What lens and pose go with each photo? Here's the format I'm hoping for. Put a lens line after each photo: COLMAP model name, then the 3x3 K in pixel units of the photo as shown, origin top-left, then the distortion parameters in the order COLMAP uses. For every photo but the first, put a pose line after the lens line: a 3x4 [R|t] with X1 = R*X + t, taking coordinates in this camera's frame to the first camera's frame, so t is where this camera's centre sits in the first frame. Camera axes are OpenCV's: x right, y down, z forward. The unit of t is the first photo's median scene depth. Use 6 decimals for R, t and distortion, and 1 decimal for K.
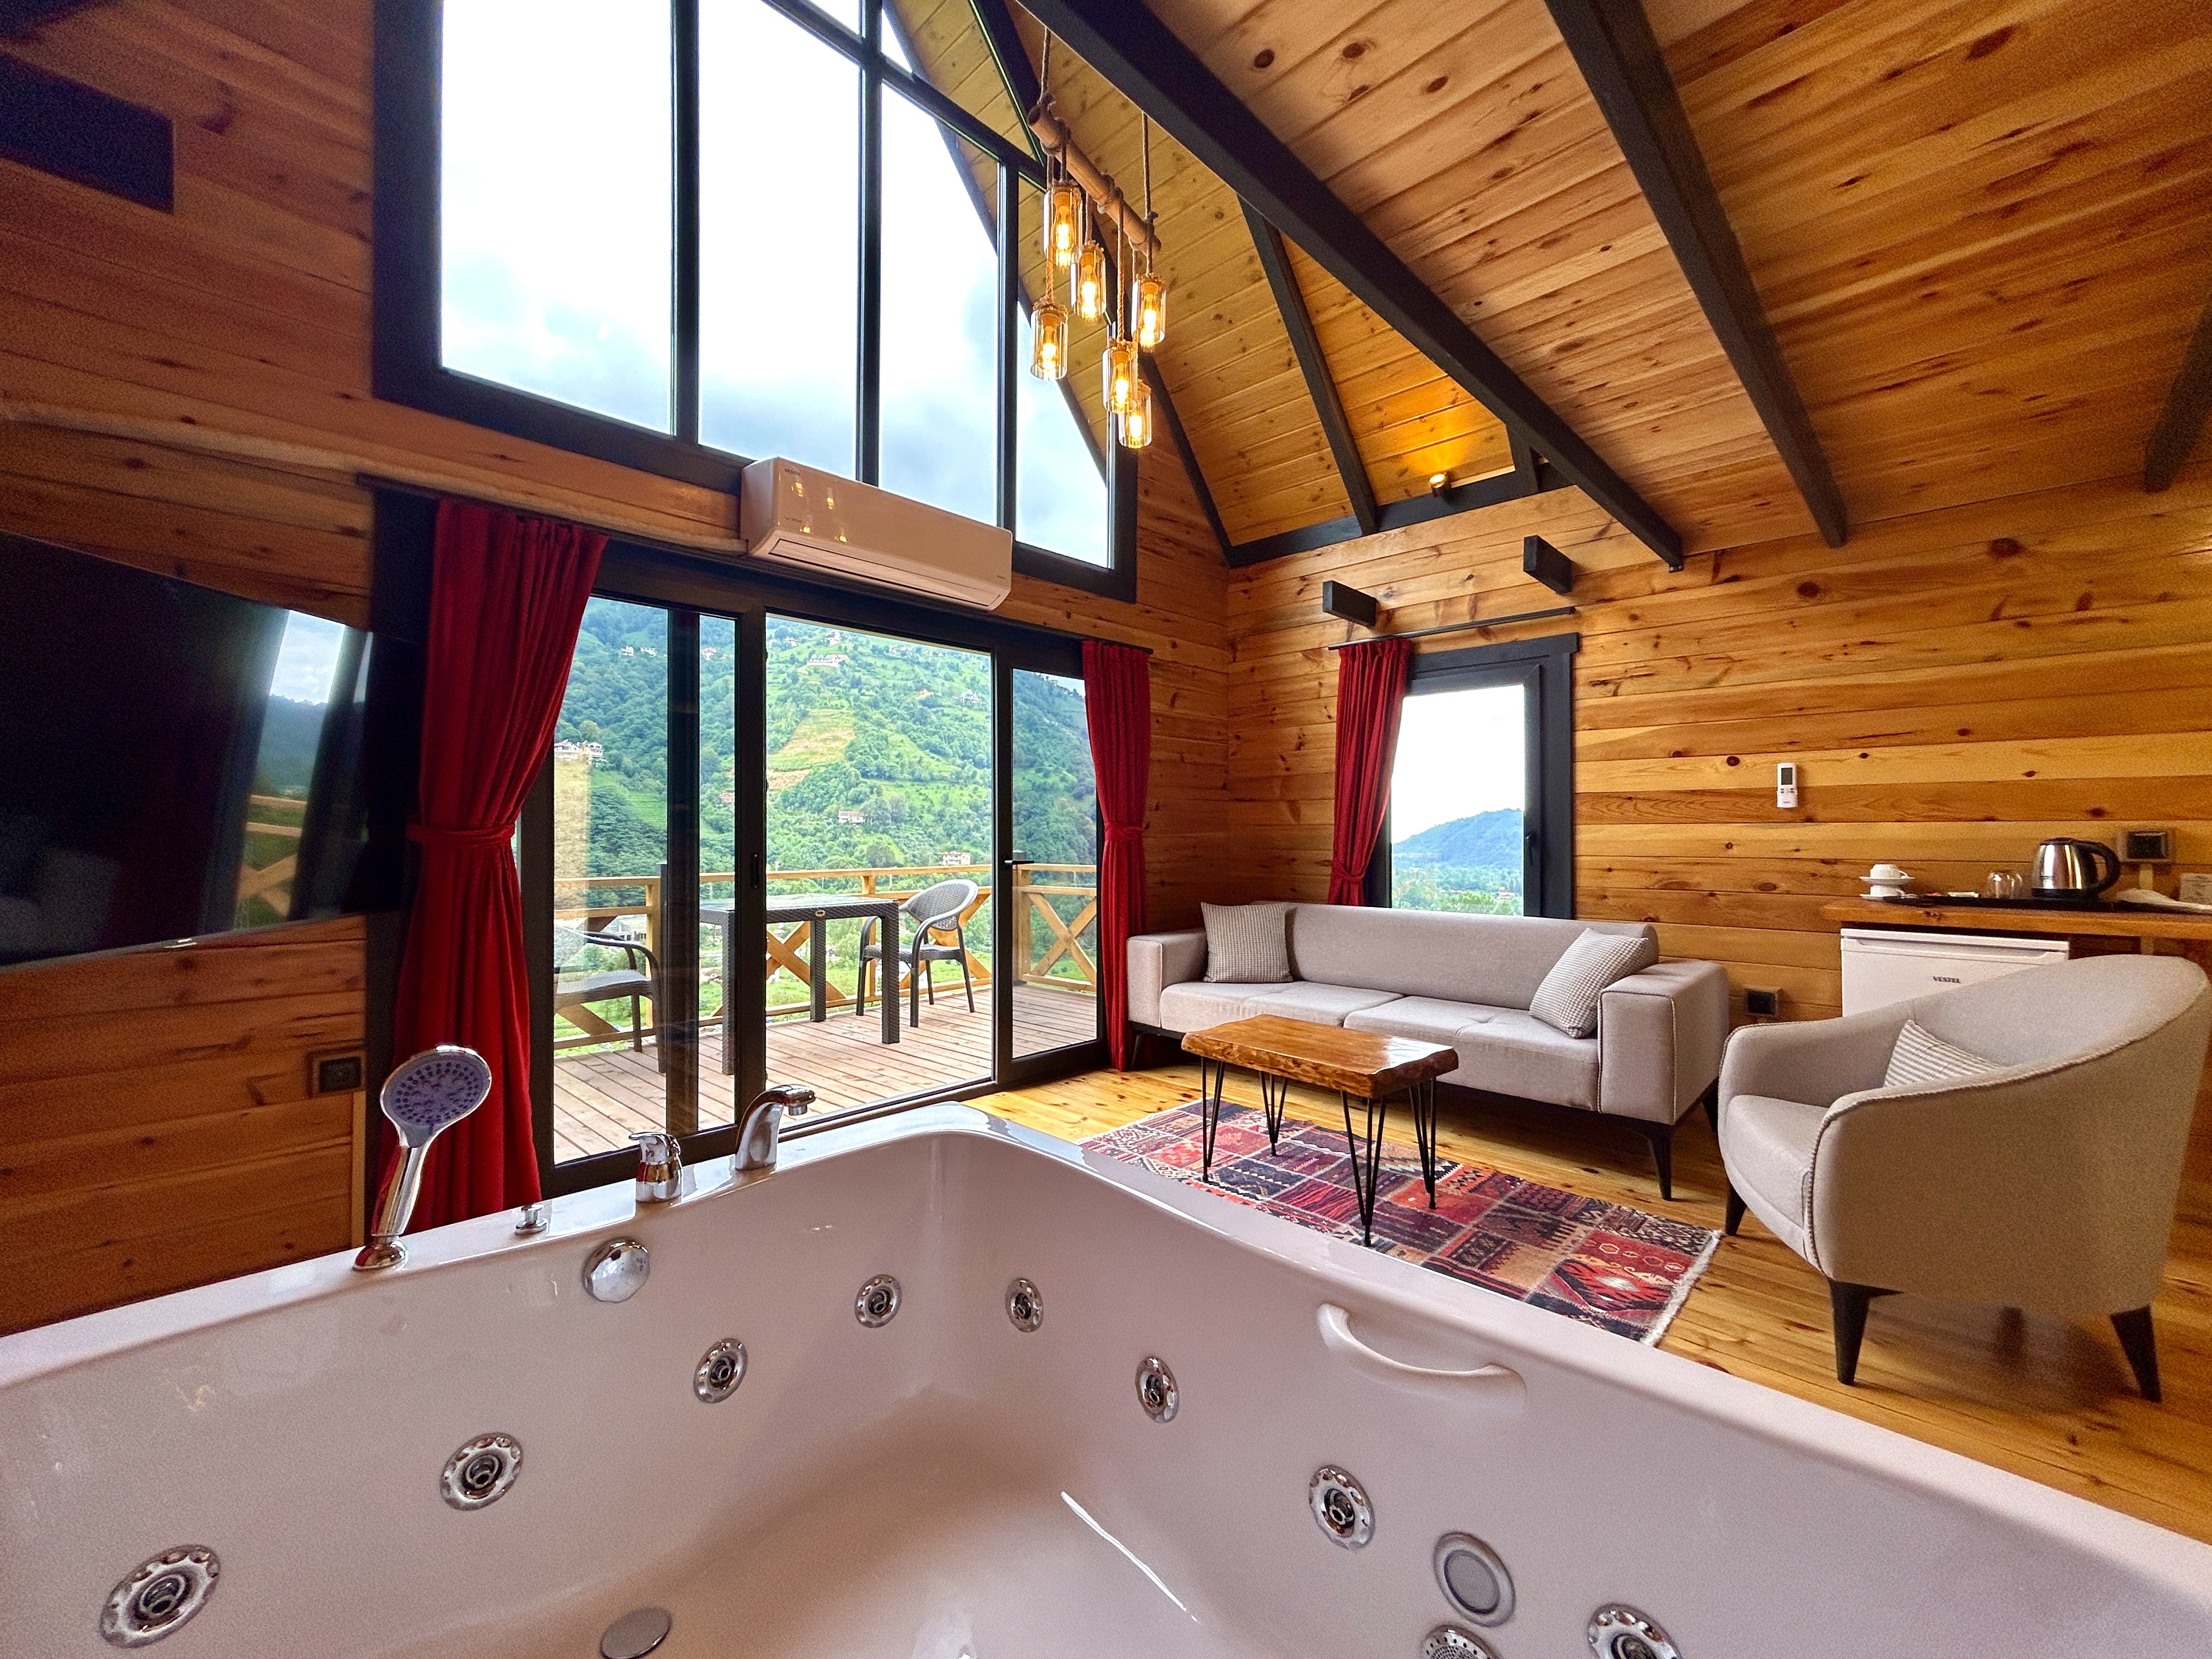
lens RADIAL K [[895.6, 0, 1118.4], [0, 895.6, 827.7], [0, 0, 1]] dist [-0.002590, 0.000125]
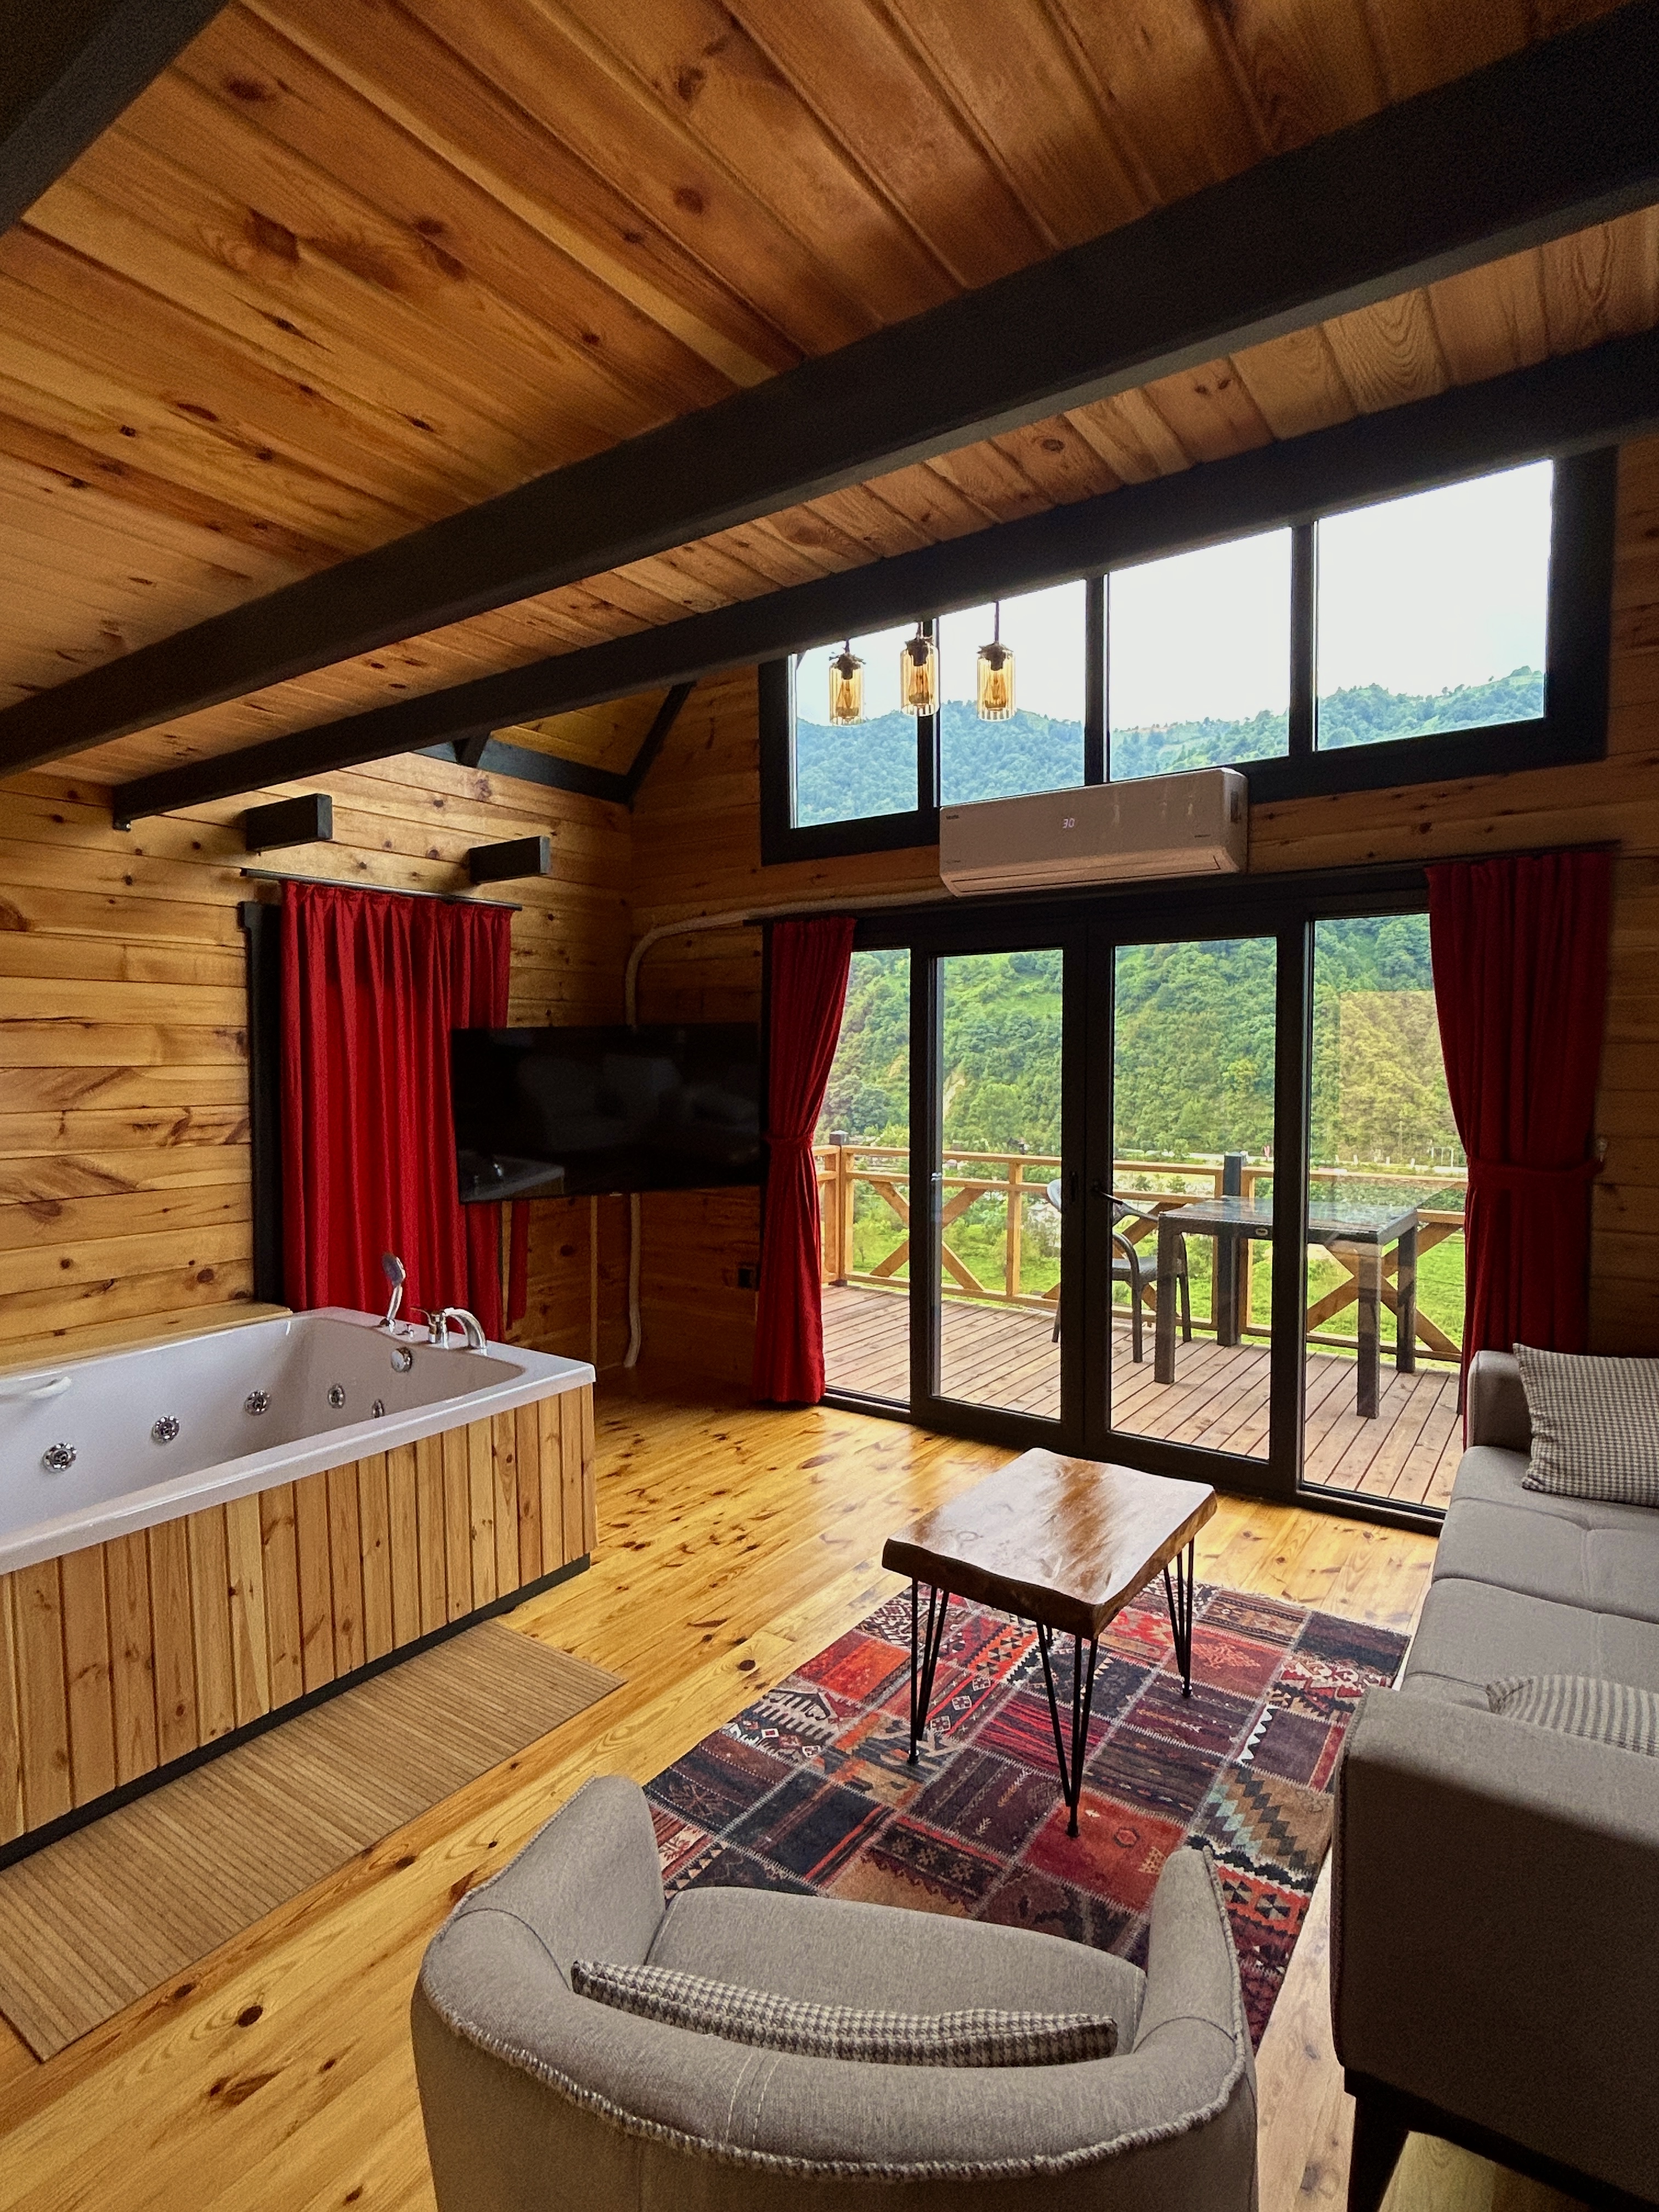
lens RADIAL K [[1135.7, 0, 829.5], [0, 1135.7, 1106.0], [0, 0, 1]] dist [0.000560, -0.000019]
pose [[0.156019, 0.044406, -0.986755, 0.881236], [0.010382, 0.998860, 0.046592, -0.104557], [0.987700, -0.017513, 0.155380, 0.573546]]
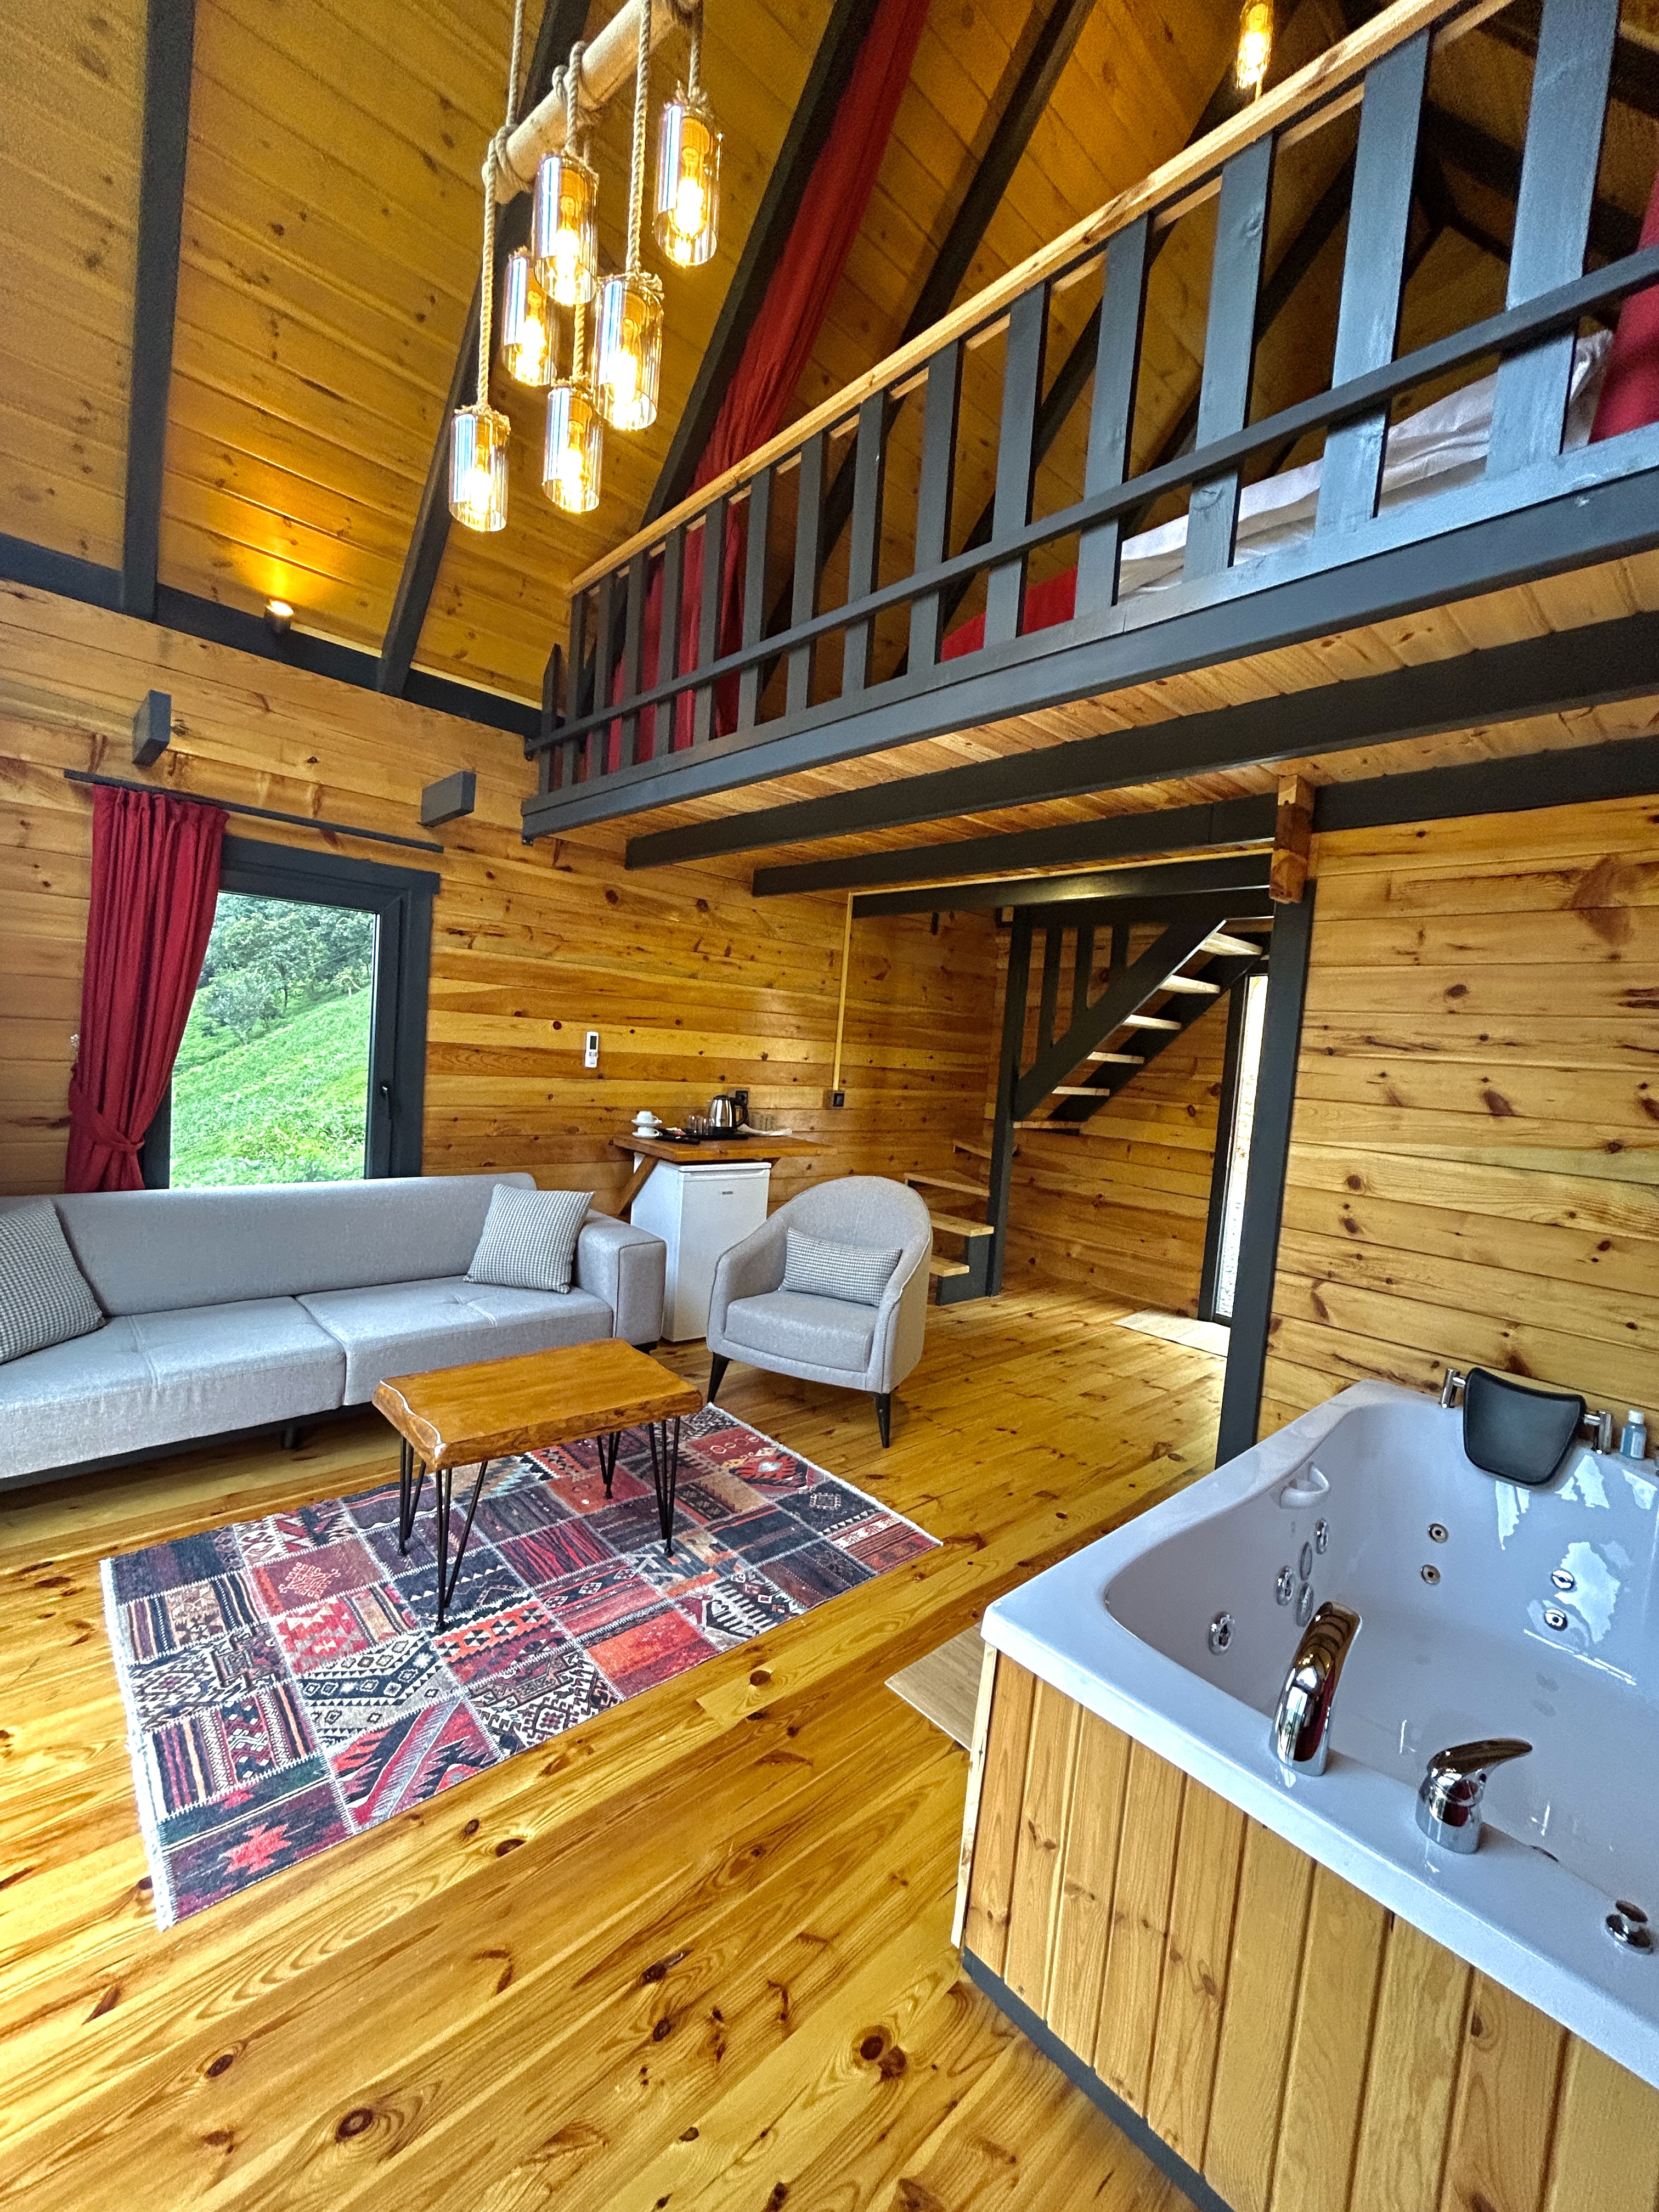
lens RADIAL K [[895.6, 0, 829.5], [0, 895.6, 1106.0], [0, 0, 1]] dist [-0.002590, 0.000125]
pose [[0.060301, -0.071166, 0.995640, -0.495826], [-0.089541, 0.993048, 0.076404, -0.095189], [-0.994156, -0.093758, 0.053509, 0.592476]]
